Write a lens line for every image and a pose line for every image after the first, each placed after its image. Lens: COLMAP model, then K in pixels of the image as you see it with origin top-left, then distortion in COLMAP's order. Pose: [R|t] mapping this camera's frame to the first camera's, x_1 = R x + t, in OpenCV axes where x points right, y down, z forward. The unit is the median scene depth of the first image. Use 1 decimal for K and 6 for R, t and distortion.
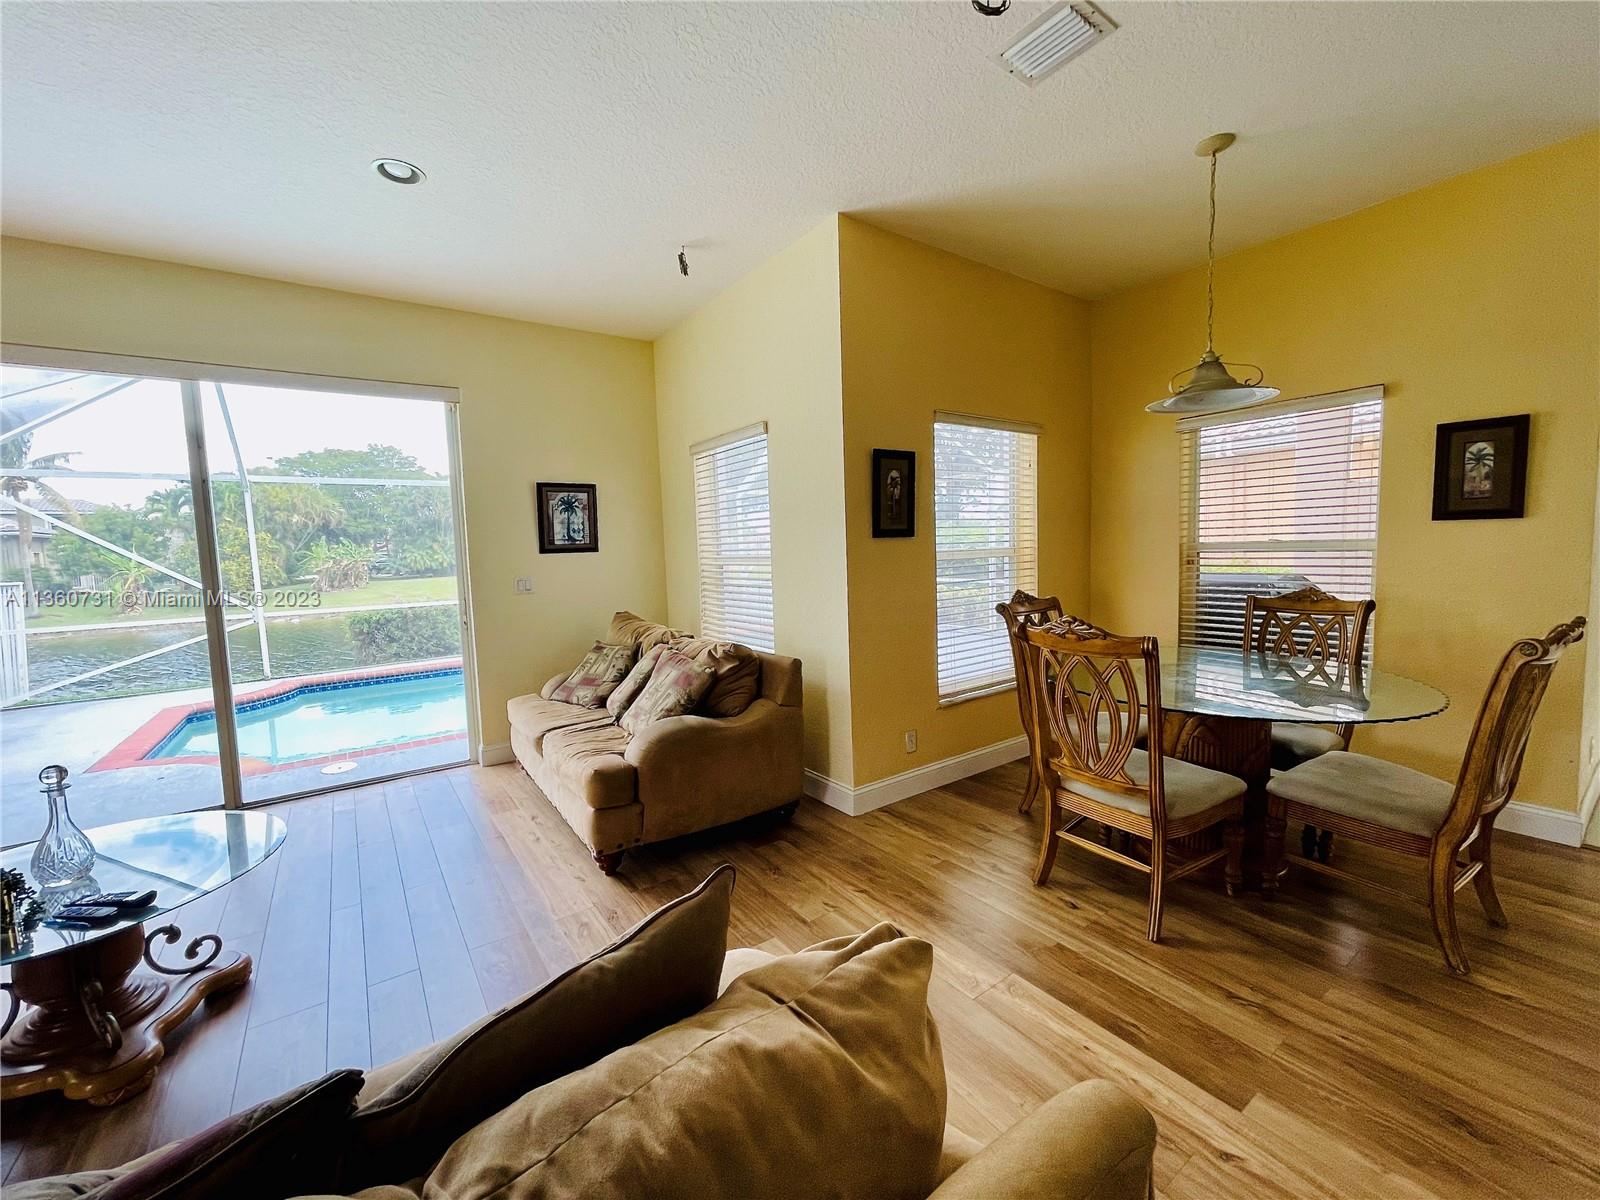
lens RADIAL K [[643.7, 0, 794.0], [0, 643.7, 597.4], [0, 0, 1]] dist [-0.000296, 0.000039]
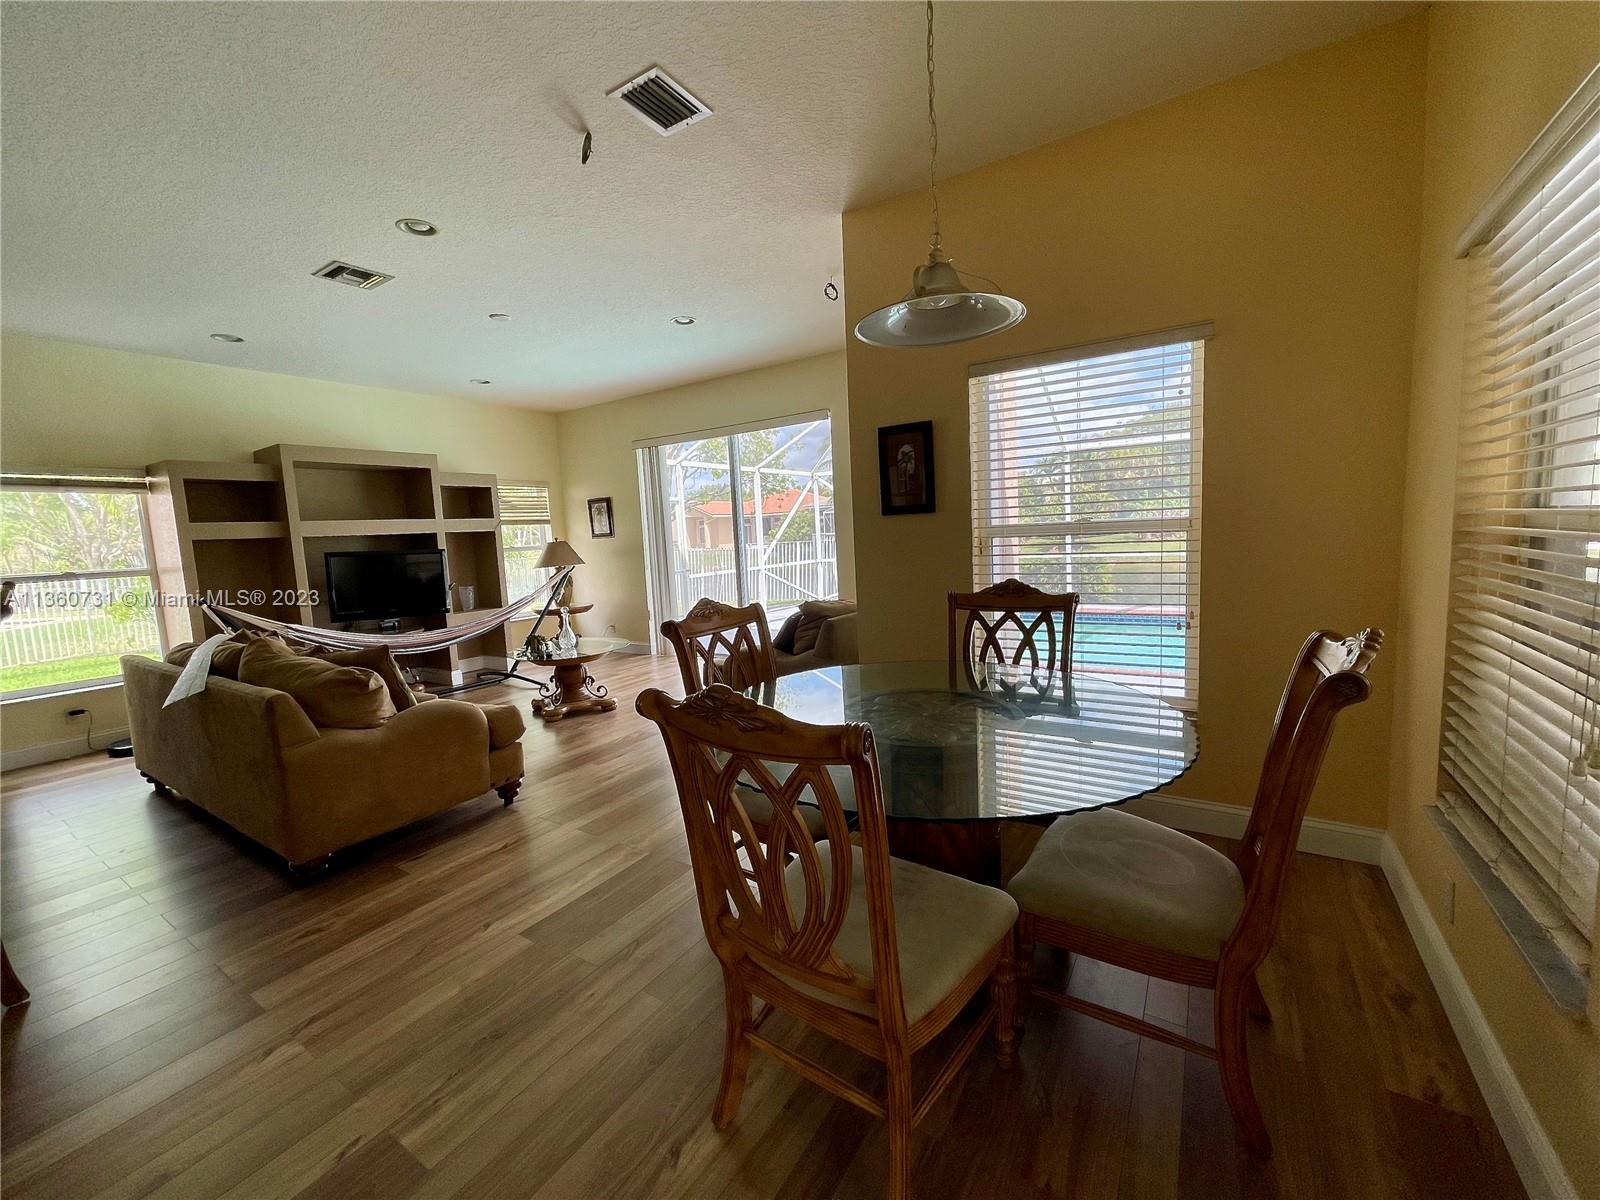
lens RADIAL K [[643.7, 0, 795.5], [0, 643.7, 601.6], [0, 0, 1]] dist [-0.000296, 0.000039]
pose [[0.371249, 0.117939, -0.921013, 1.012964], [-0.041952, 0.993018, 0.110249, -0.062922], [0.927585, -0.002292, 0.373605, 0.483992]]
